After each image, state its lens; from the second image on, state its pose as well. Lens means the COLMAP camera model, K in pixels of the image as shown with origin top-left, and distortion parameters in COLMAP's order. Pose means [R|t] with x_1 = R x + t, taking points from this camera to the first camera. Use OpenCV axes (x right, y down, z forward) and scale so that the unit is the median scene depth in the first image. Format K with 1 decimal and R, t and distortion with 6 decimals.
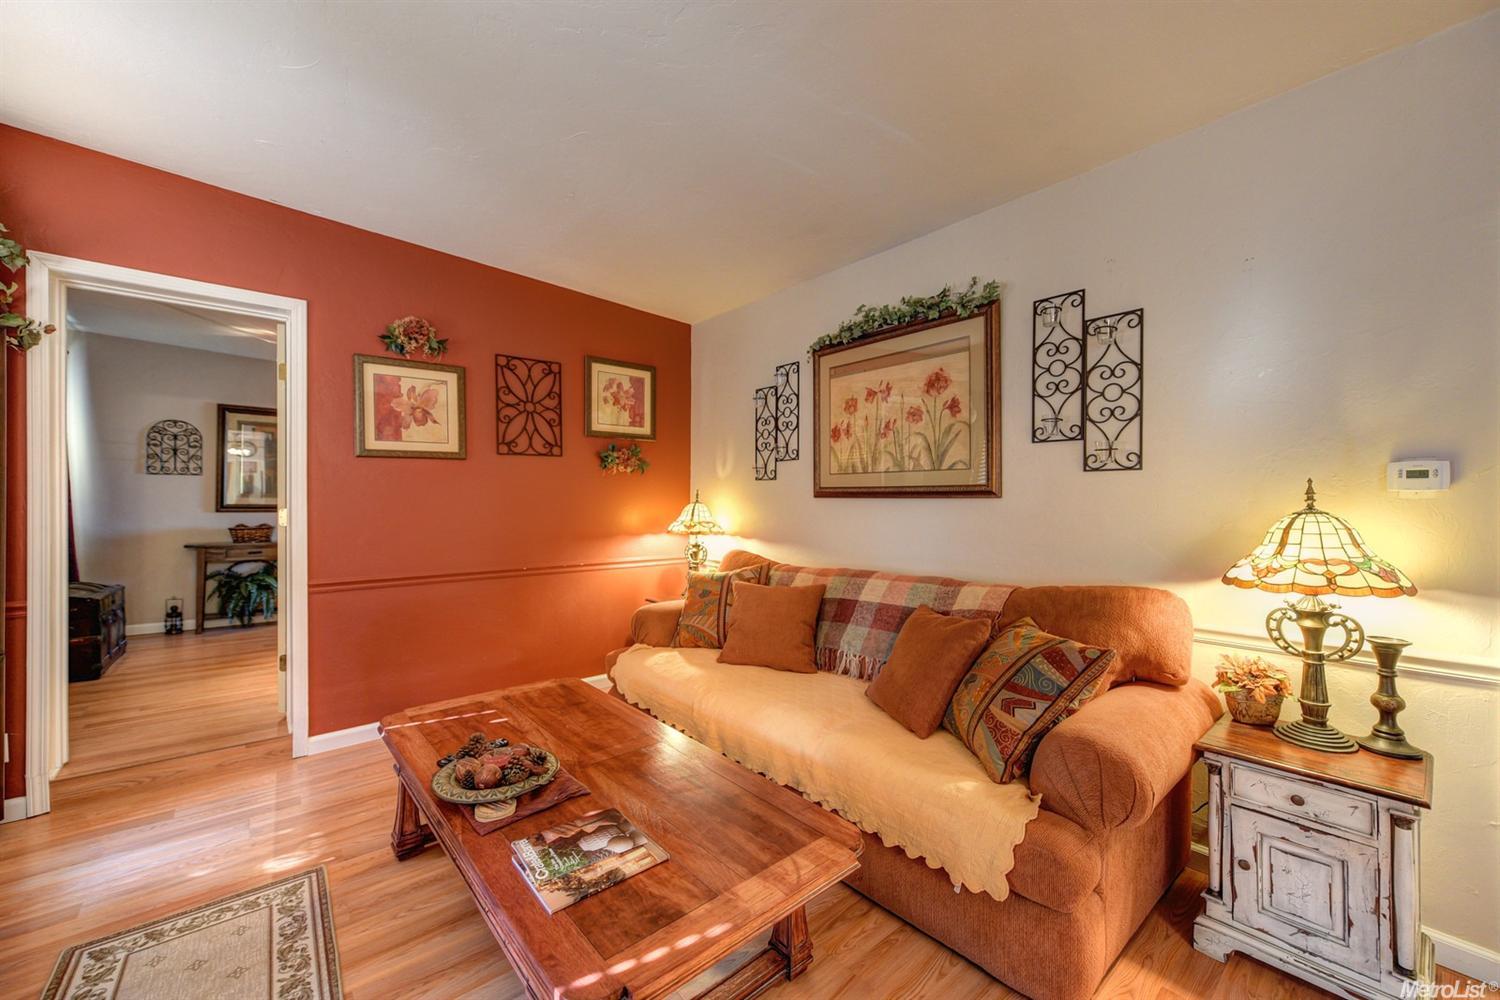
lens RADIAL K [[585.7, 0, 746.4], [0, 585.7, 501.7], [0, 0, 1]] dist [-0.000256, -0.000243]
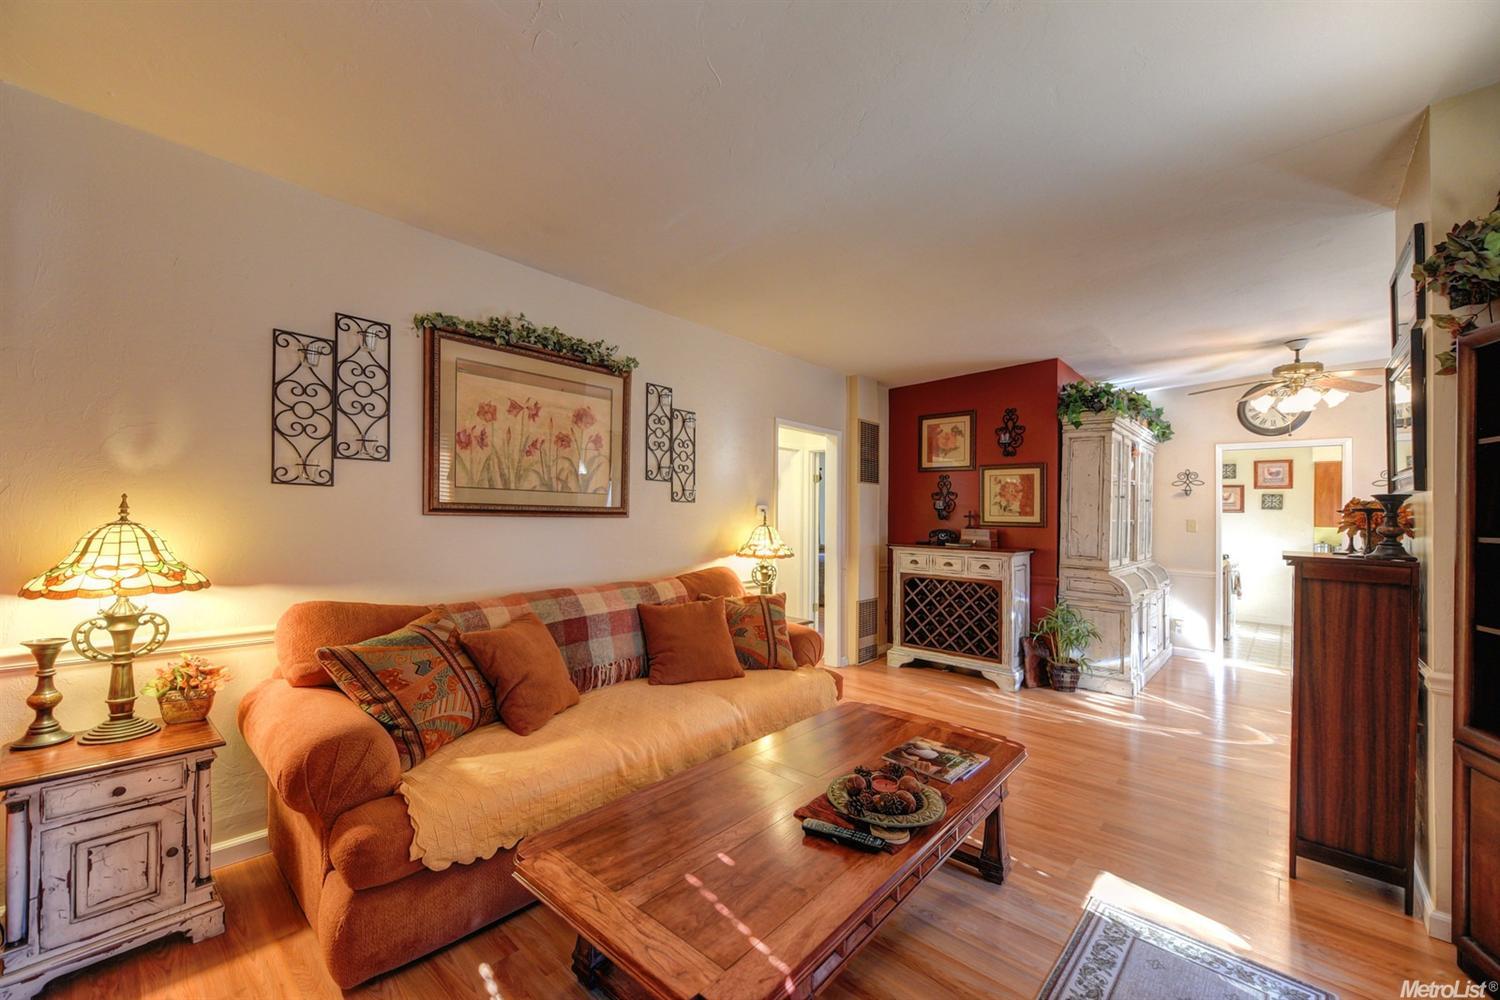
lens RADIAL K [[589.4, 0, 722.3], [0, 589.4, 515.6], [0, 0, 1]] dist [-0.008227, -0.000130]
pose [[-0.110117, -0.008630, 0.993881, -0.727033], [-0.018891, 0.999800, 0.006588, -0.019126], [-0.993739, -0.018050, -0.110258, 0.721140]]
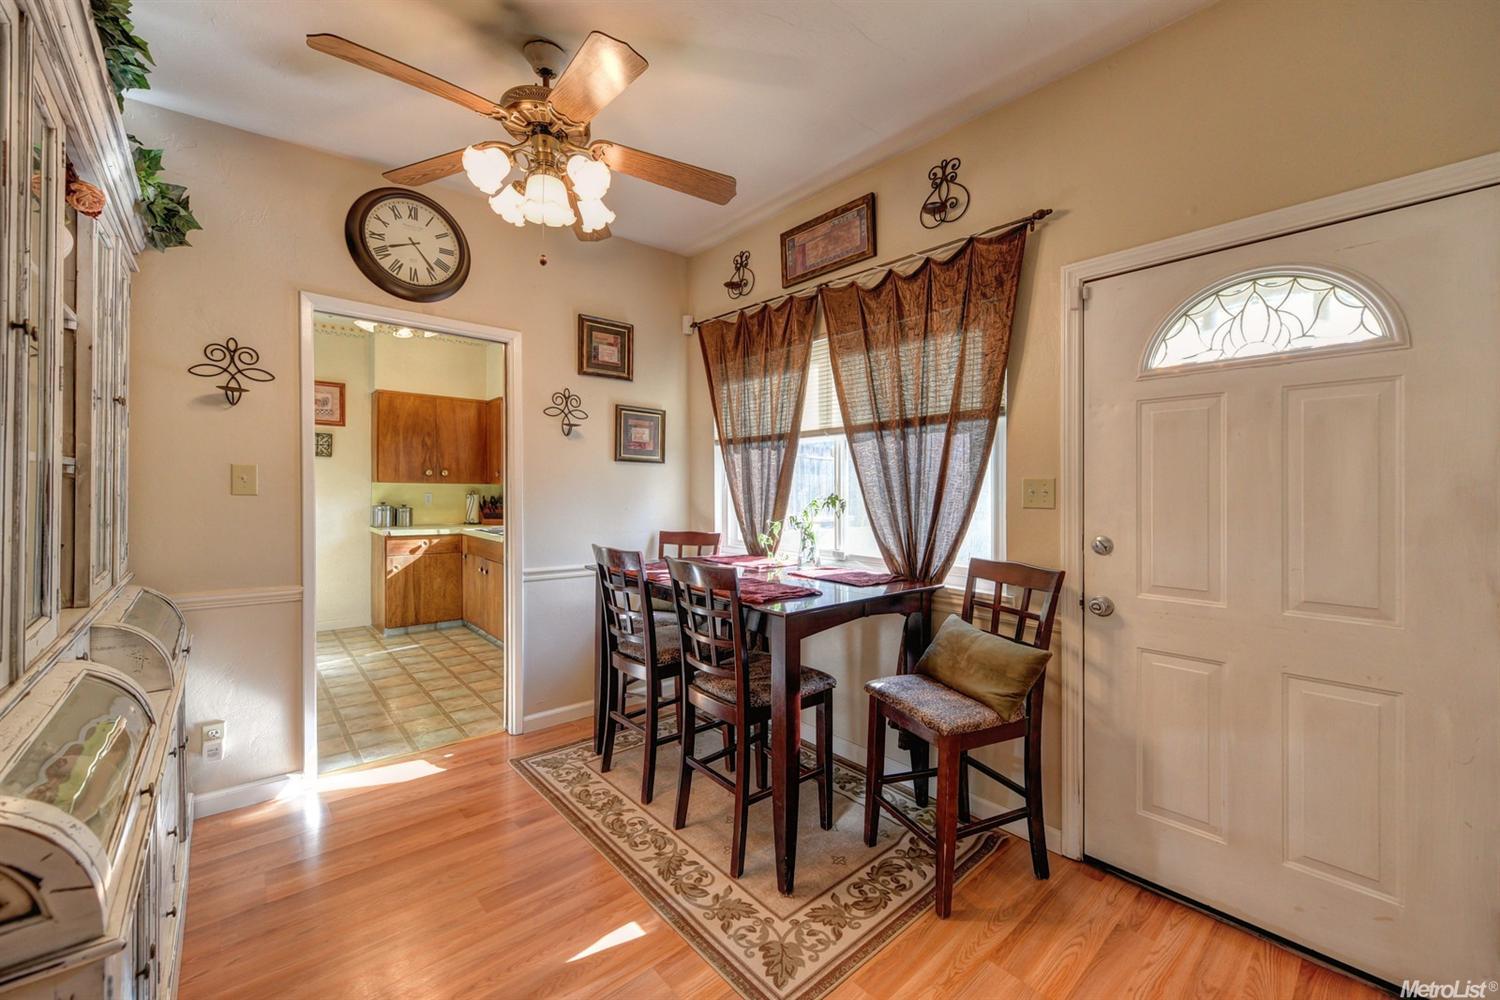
lens RADIAL K [[600.0, 0, 753.1], [0, 600.0, 495.1], [0, 0, 1]] dist [0.002532, -0.000175]
pose [[-0.999486, -0.013135, -0.029255, 0.244643], [-0.013468, 0.999846, 0.011223, -0.001679], [0.029104, 0.011611, -0.999509, -0.102874]]
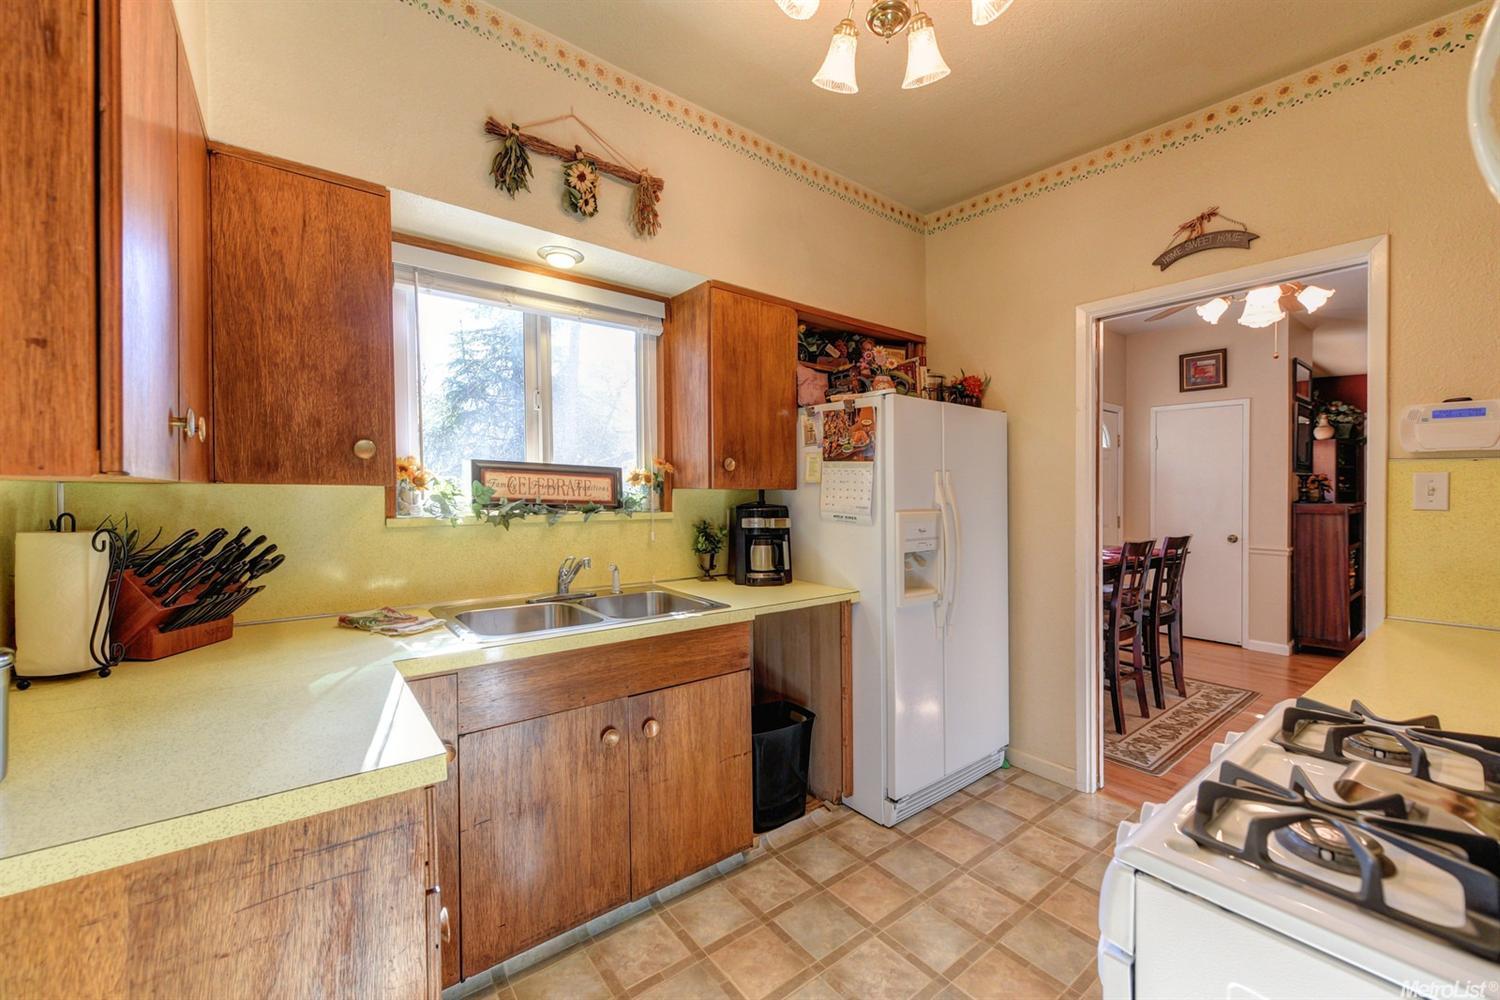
lens RADIAL K [[588.2, 0, 754.6], [0, 588.2, 481.2], [0, 0, 1]] dist [-0.000860, -0.000146]
pose [[-0.029586, -0.012548, -0.999483, 1.365780], [-0.008091, 0.999891, -0.012313, -0.002971], [0.999529, 0.007722, -0.029684, -1.461912]]
